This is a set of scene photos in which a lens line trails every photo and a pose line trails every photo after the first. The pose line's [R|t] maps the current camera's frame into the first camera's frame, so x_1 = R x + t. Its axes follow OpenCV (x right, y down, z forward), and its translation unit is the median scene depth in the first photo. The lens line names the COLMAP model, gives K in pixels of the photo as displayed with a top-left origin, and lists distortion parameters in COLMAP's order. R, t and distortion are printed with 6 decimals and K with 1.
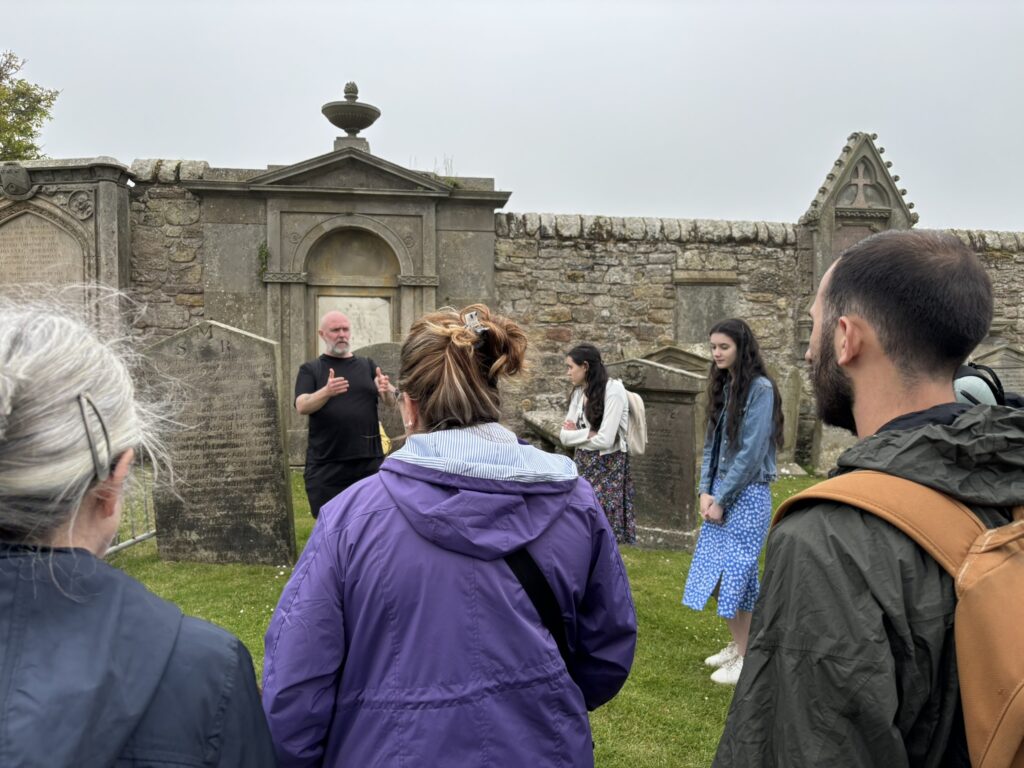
lens RADIAL K [[782.1, 0, 511.1], [0, 782.1, 374.3], [0, 0, 1]] dist [0.008969, 0.002673]
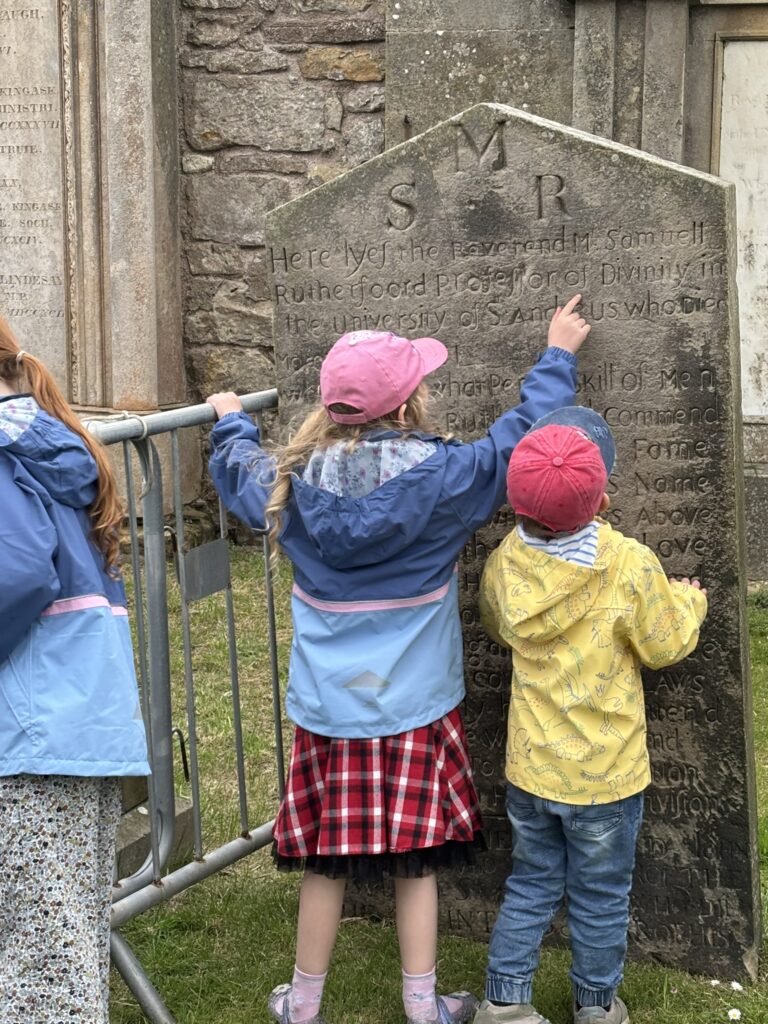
lens RADIAL K [[1973.6, 0, 385.2], [0, 1973.6, 514.3], [0, 0, 1]] dist [0.145243, 0.000000]
pose [[0.949914, 0.045875, -0.309125, -0.193003], [-0.010686, 0.993357, 0.114578, -0.003614], [0.312328, -0.105536, 0.944094, 0.297767]]
